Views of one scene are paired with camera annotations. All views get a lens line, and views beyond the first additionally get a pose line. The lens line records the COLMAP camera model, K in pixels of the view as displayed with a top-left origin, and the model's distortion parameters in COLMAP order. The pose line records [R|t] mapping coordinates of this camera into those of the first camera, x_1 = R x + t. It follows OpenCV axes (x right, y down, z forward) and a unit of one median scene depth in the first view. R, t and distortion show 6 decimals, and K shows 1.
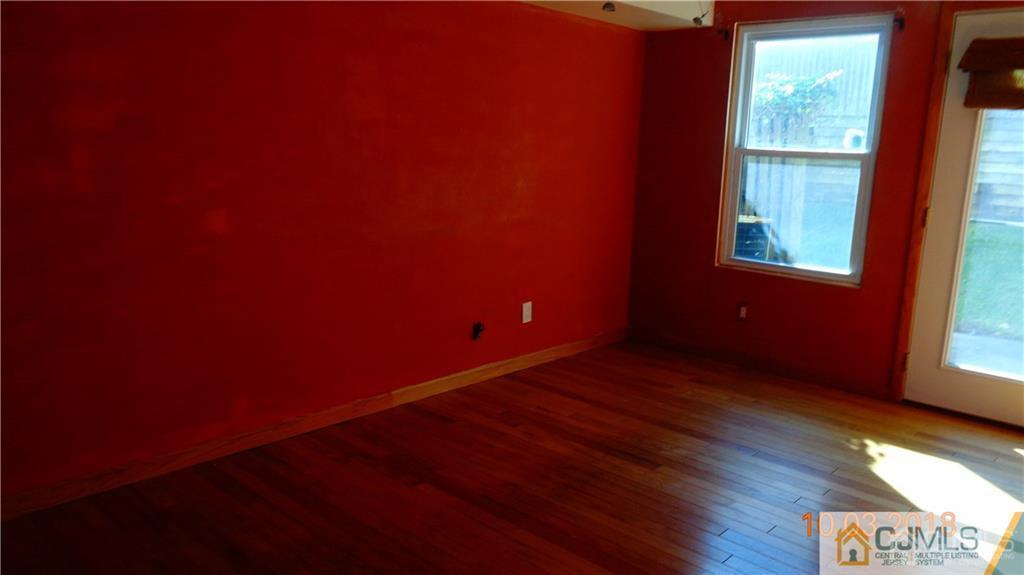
lens RADIAL K [[772.0, 0, 511.1], [0, 772.0, 285.0], [0, 0, 1]] dist [0.012007, -0.000222]
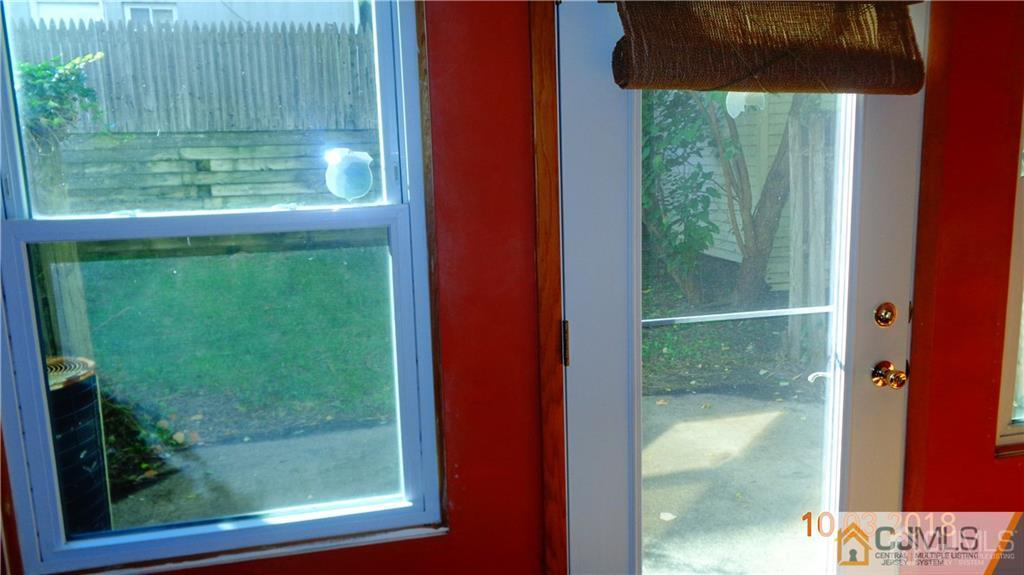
lens RADIAL K [[772.0, 0, 511.6], [0, 772.0, 284.9], [0, 0, 1]] dist [0.012007, -0.000222]
pose [[0.570697, -0.187219, 0.799534, 0.171312], [0.208401, 0.974806, 0.079507, -0.146395], [-0.794276, 0.121250, 0.595335, 0.713608]]
